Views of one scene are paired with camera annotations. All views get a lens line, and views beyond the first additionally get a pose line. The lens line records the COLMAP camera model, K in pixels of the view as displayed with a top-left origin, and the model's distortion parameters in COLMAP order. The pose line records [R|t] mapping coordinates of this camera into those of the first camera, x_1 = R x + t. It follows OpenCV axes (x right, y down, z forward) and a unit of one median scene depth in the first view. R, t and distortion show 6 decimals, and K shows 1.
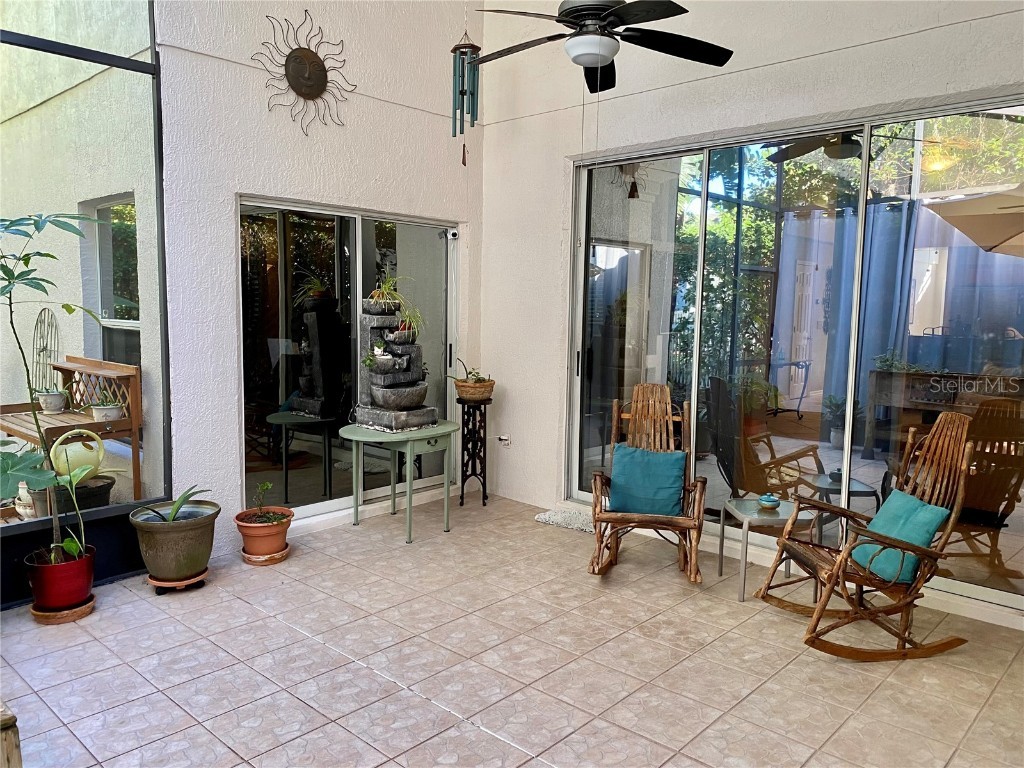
lens RADIAL K [[781.6, 0, 512.0], [0, 781.6, 384.0], [0, 0, 1]] dist [0.067752, -0.111175]
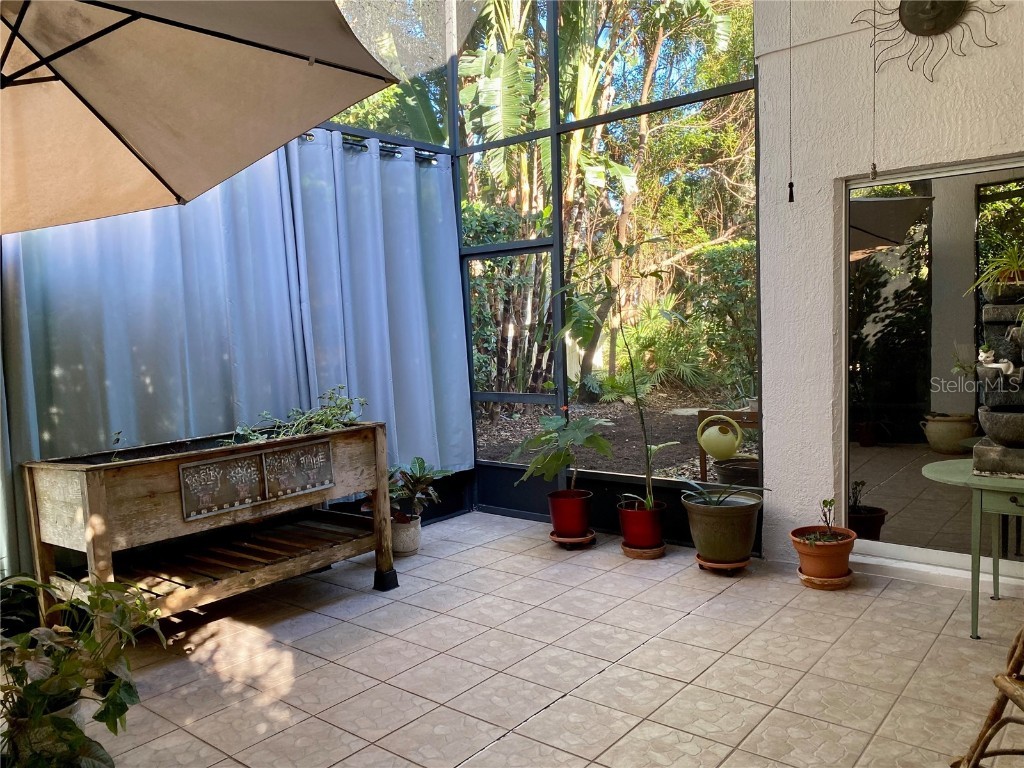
lens RADIAL K [[781.6, 0, 512.0], [0, 781.6, 384.0], [0, 0, 1]] dist [0.067752, -0.111175]
pose [[0.065751, 0.063775, -0.995796, 0.650687], [-0.069390, 0.995832, 0.059196, -0.038370], [0.995420, 0.065206, 0.069903, 0.679632]]
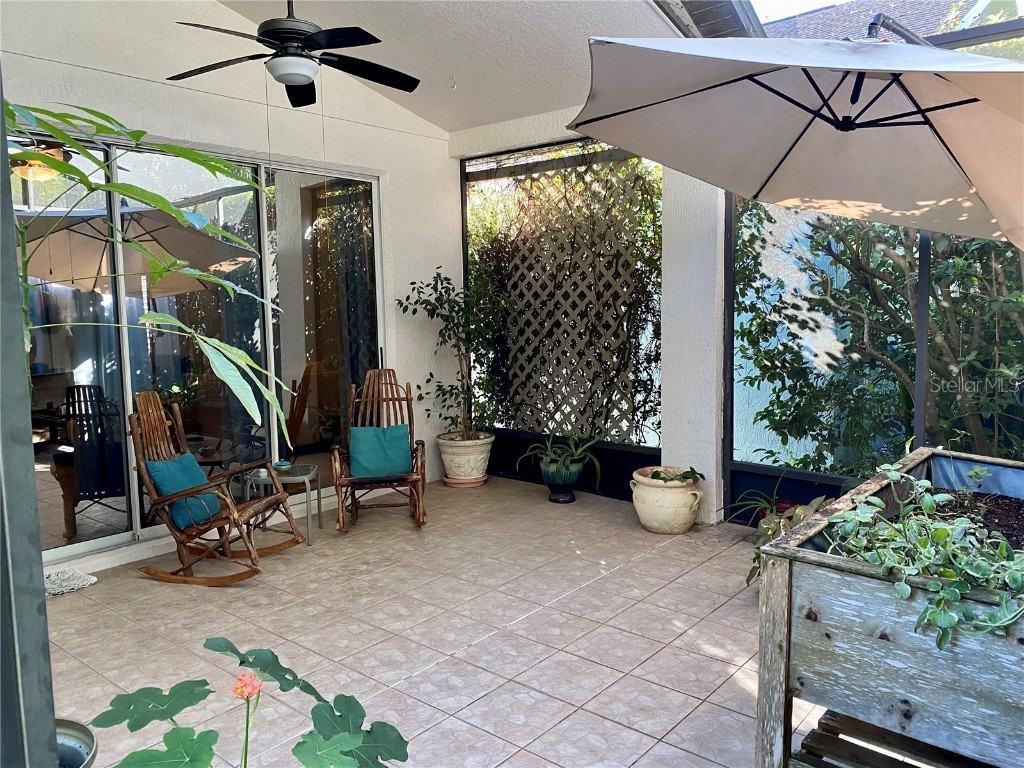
lens RADIAL K [[781.6, 0, 512.0], [0, 781.6, 384.0], [0, 0, 1]] dist [0.067752, -0.111175]
pose [[-0.064906, -0.115497, 0.991185, -0.945932], [0.125411, 0.984460, 0.122925, -0.084777], [-0.989979, 0.132284, -0.049413, 0.744271]]
